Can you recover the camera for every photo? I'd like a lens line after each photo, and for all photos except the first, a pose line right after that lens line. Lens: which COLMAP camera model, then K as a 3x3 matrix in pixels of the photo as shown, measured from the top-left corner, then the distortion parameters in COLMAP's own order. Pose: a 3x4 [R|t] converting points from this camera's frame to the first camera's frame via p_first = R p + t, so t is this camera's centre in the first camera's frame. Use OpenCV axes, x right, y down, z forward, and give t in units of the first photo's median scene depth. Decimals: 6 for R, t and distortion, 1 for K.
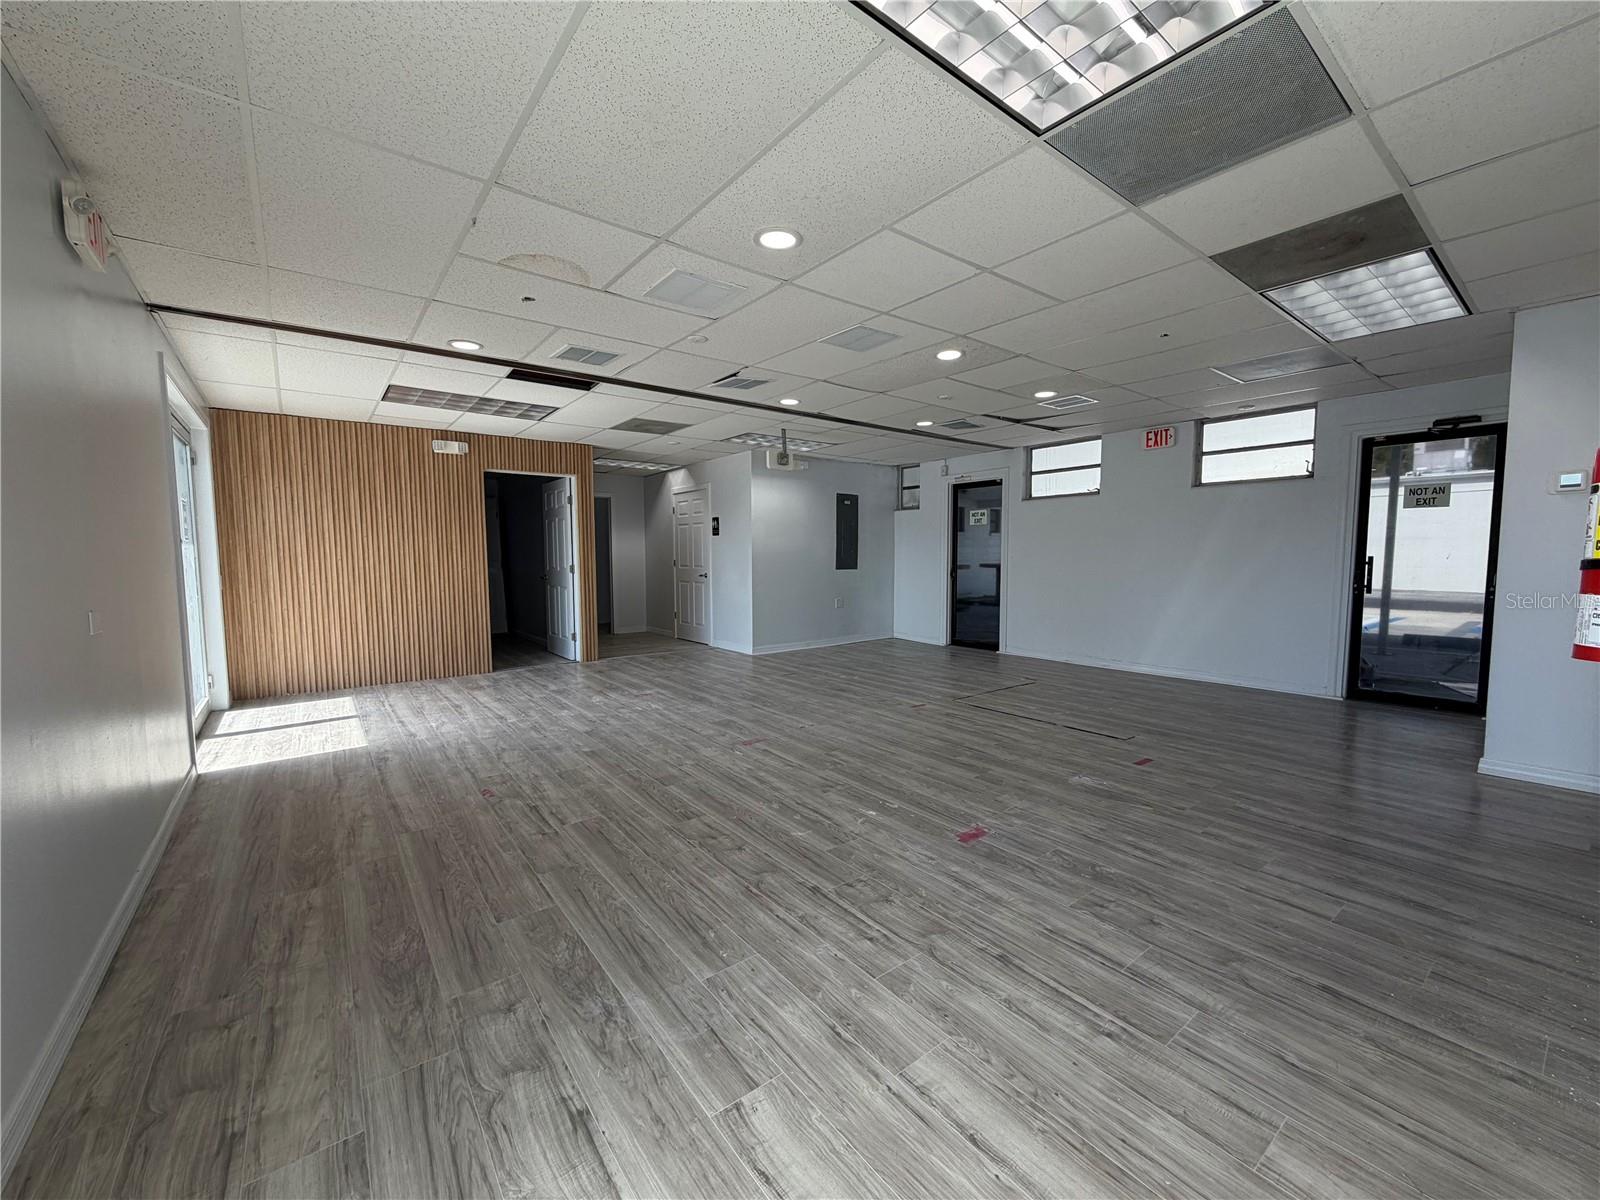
lens RADIAL K [[637.1, 0, 795.1], [0, 637.1, 603.2], [0, 0, 1]] dist [-0.000585, 0.000573]
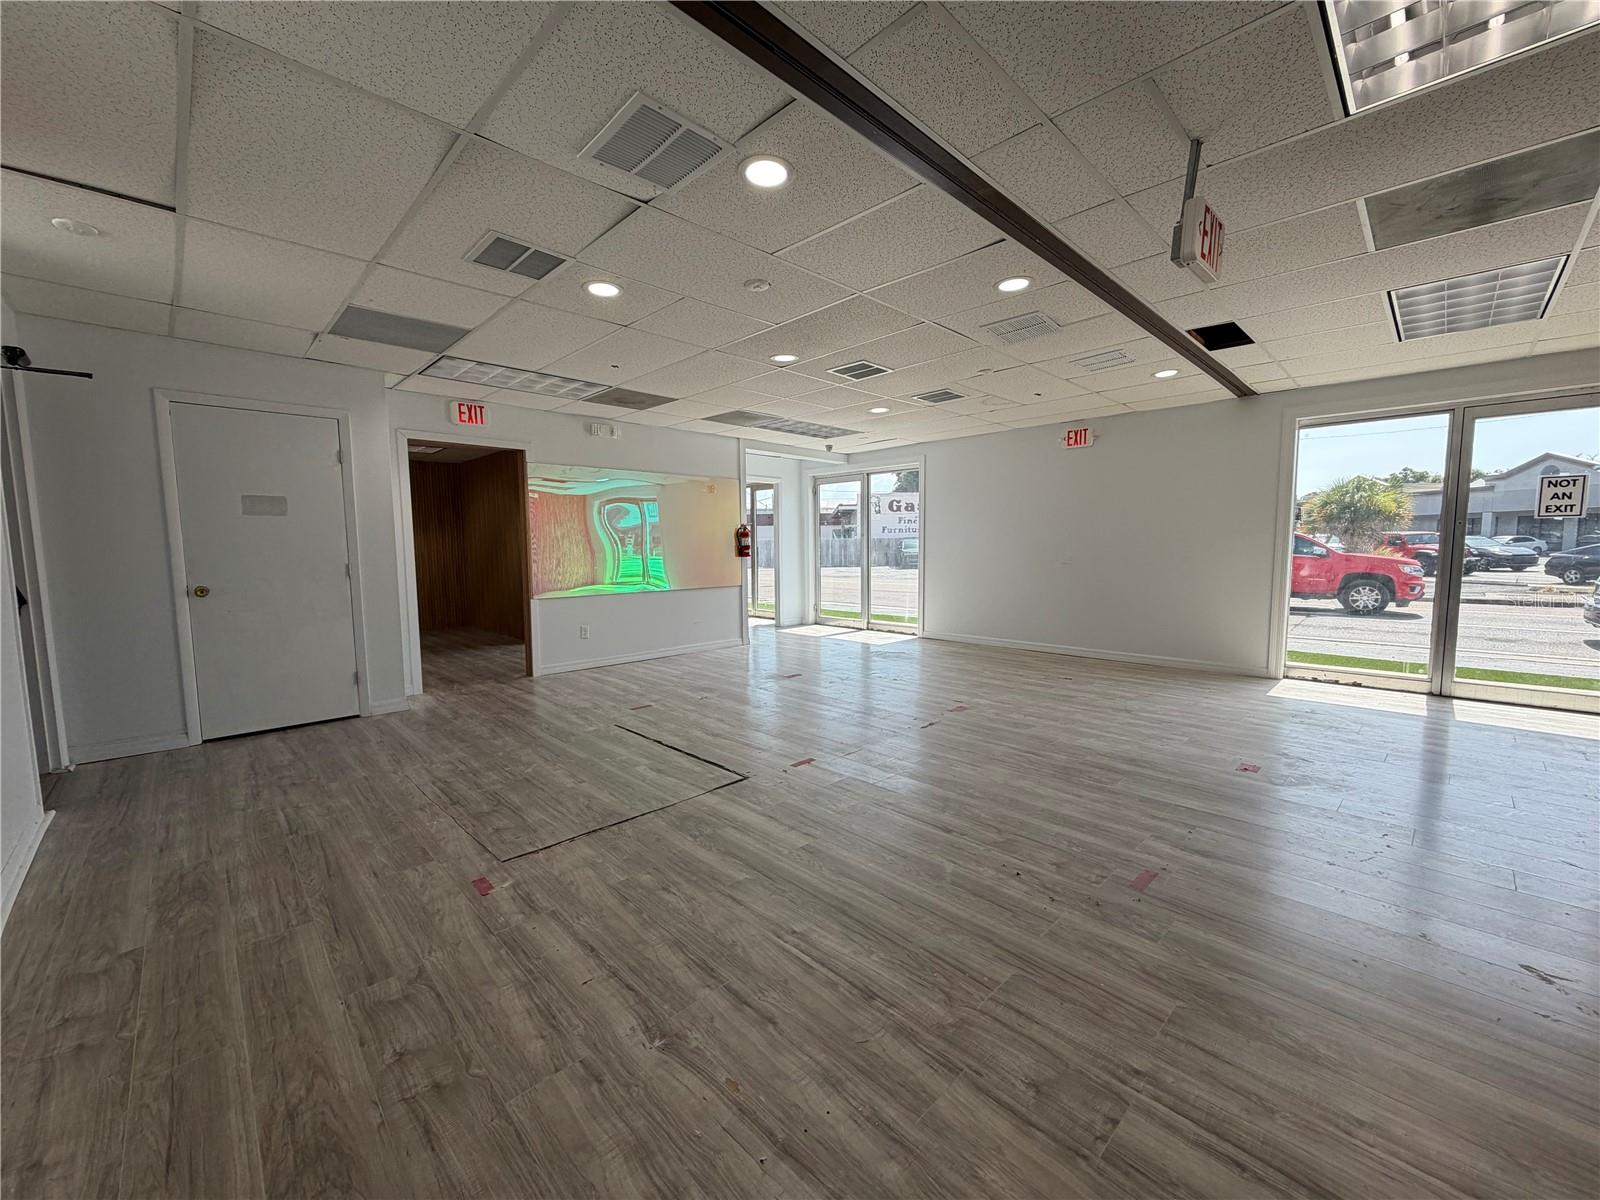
lens RADIAL K [[637.1, 0, 796.6], [0, 637.1, 602.8], [0, 0, 1]] dist [-0.000585, 0.000573]
pose [[-0.992852, 0.025467, -0.116606, 0.318158], [0.005758, 0.986054, 0.166324, -0.142696], [0.119216, 0.164464, -0.979152, 1.890360]]
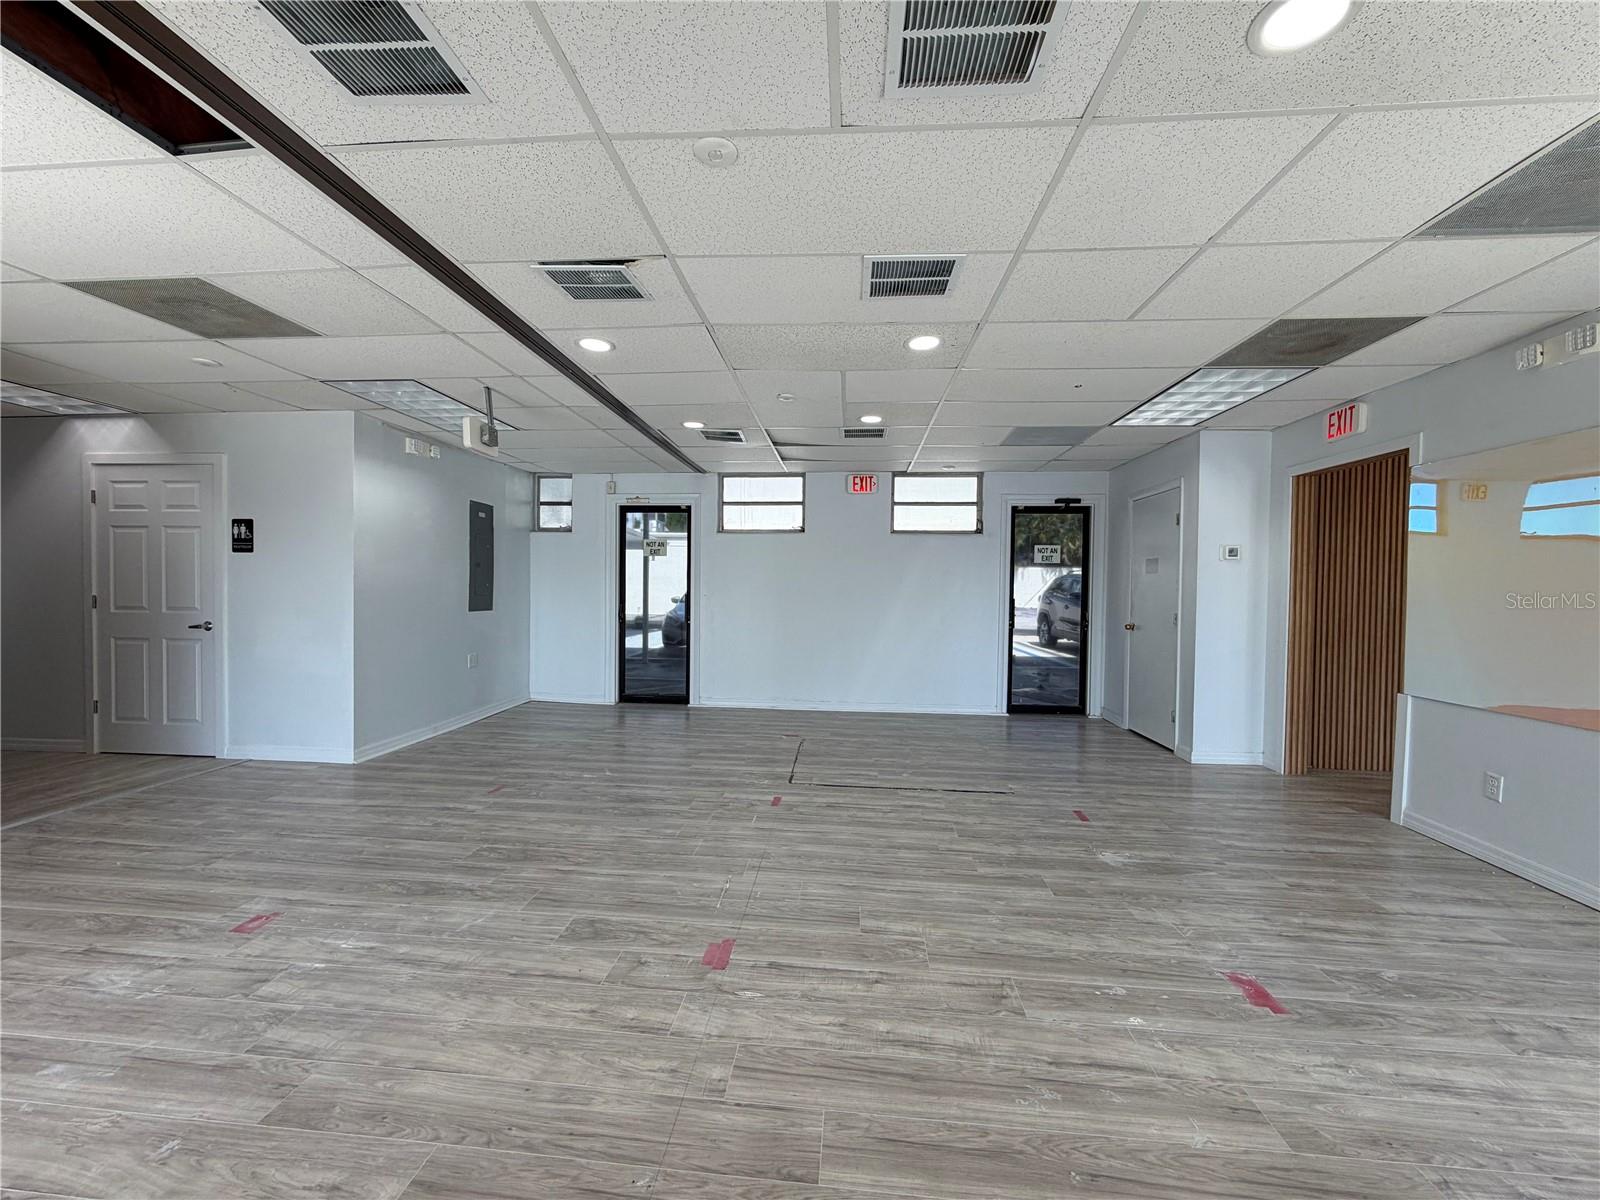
lens RADIAL K [[637.1, 0, 795.8], [0, 637.1, 603.9], [0, 0, 1]] dist [-0.000585, 0.000573]
pose [[0.677142, -0.005832, 0.735829, -0.383284], [0.040143, 0.998772, -0.029026, -0.052082], [-0.734757, 0.049193, 0.676545, 0.541726]]
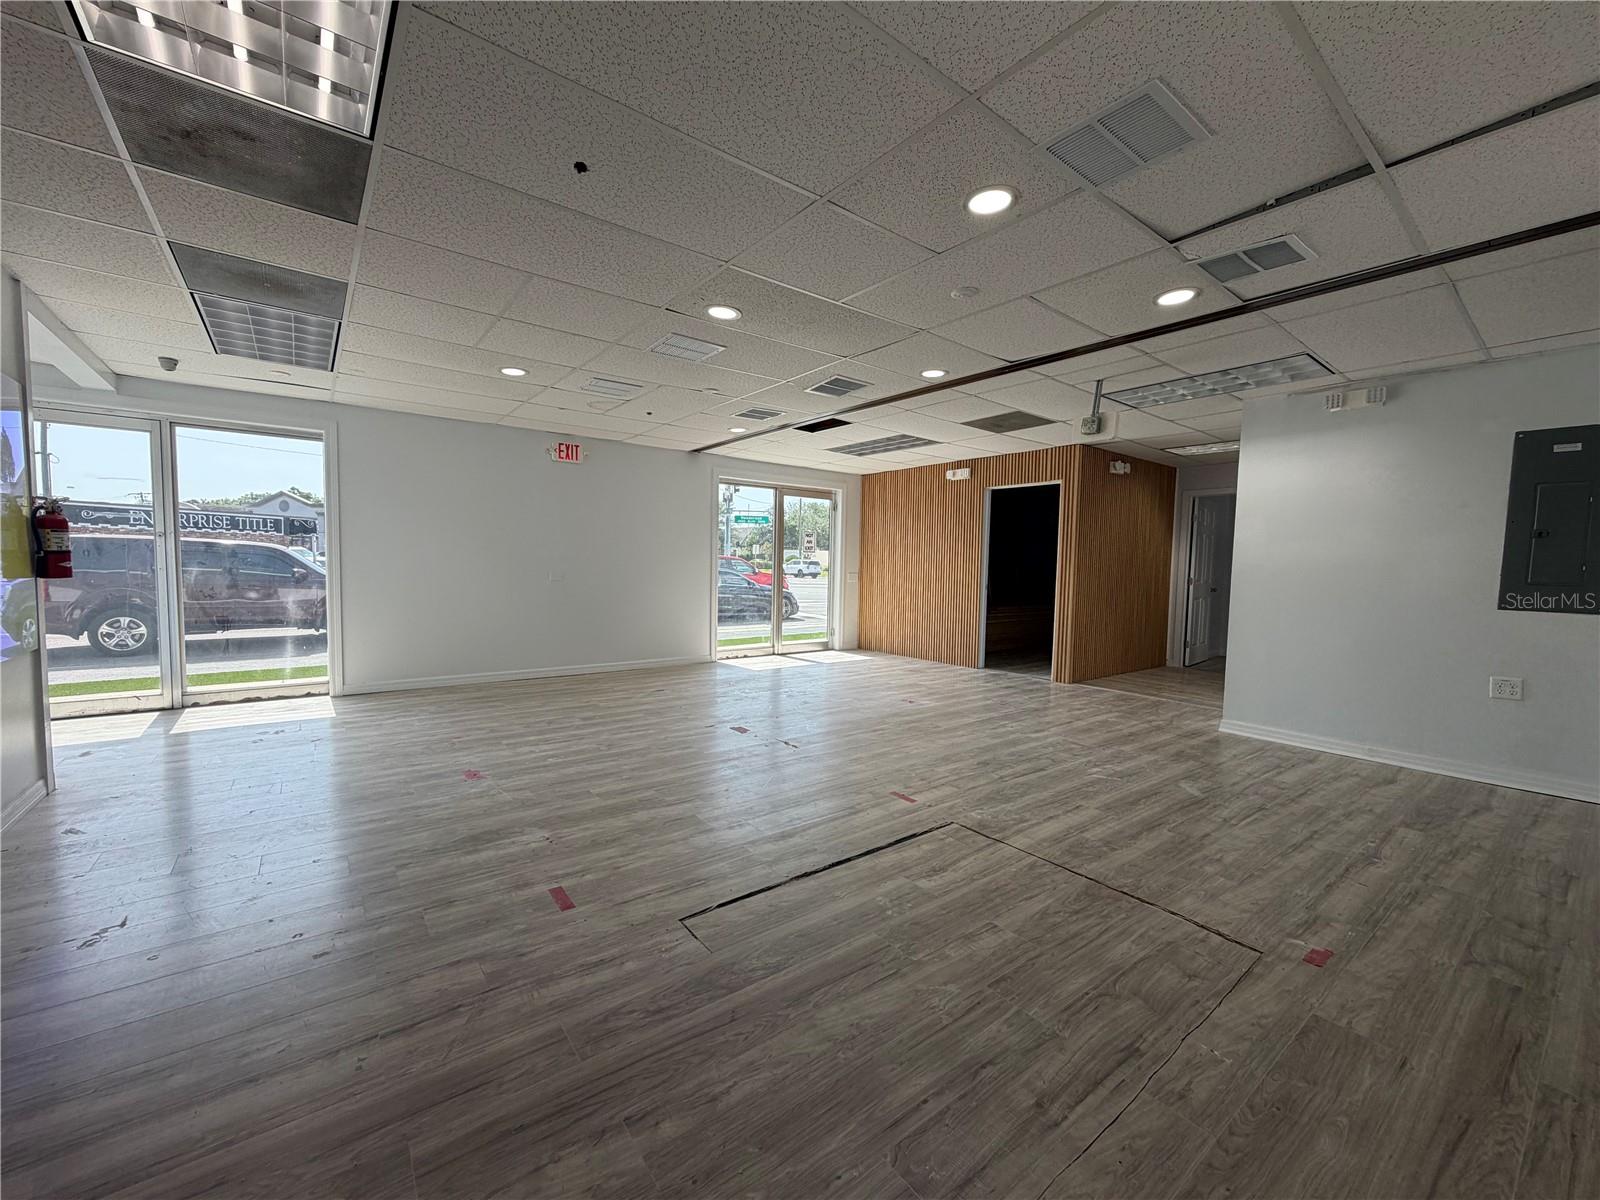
lens RADIAL K [[637.1, 0, 795.8], [0, 637.1, 599.7], [0, 0, 1]] dist [-0.000585, 0.000573]
pose [[-0.000839, 0.064698, -0.997905, 0.951746], [-0.094827, 0.993403, 0.064486, -0.080355], [0.995493, 0.094682, 0.005302, 0.997797]]
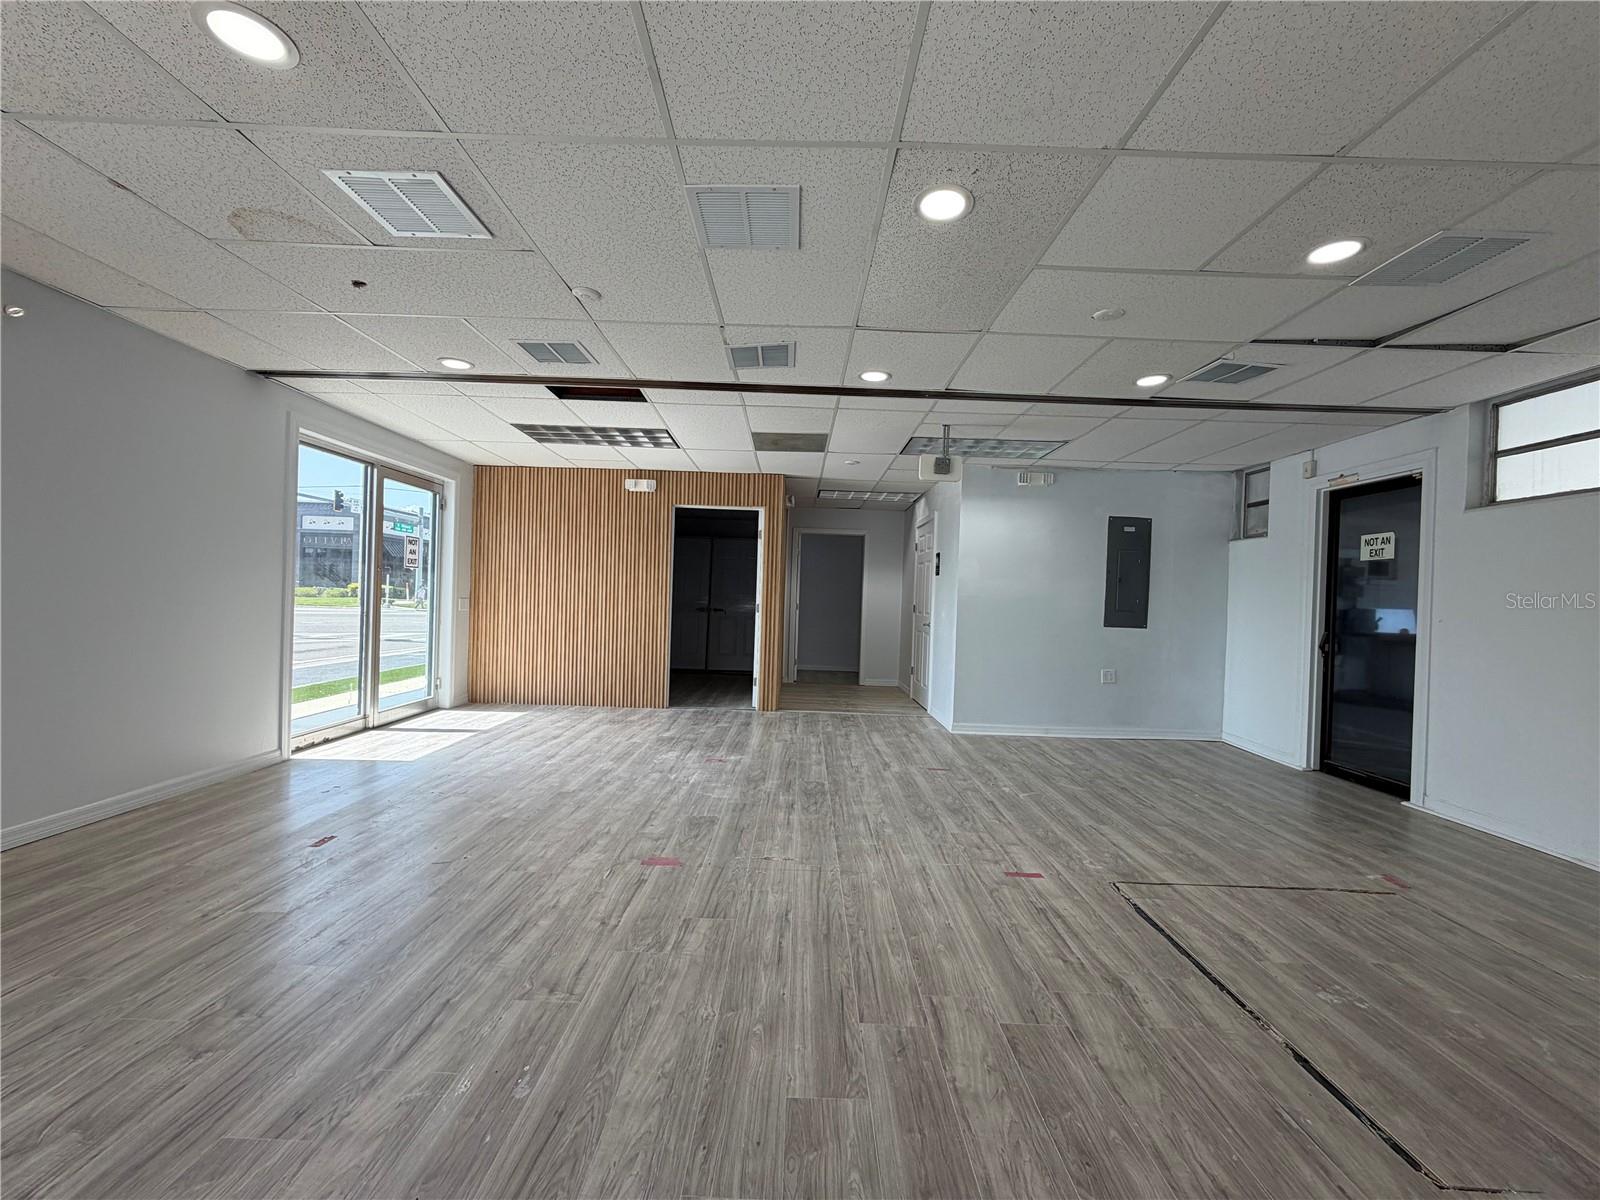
lens RADIAL K [[637.1, 0, 795.6], [0, 637.1, 599.9], [0, 0, 1]] dist [-0.000585, 0.000573]
pose [[0.790610, 0.032708, -0.611445, 0.419987], [-0.083388, 0.995020, -0.054596, -0.031627], [0.606615, 0.094151, 0.789401, 0.491029]]
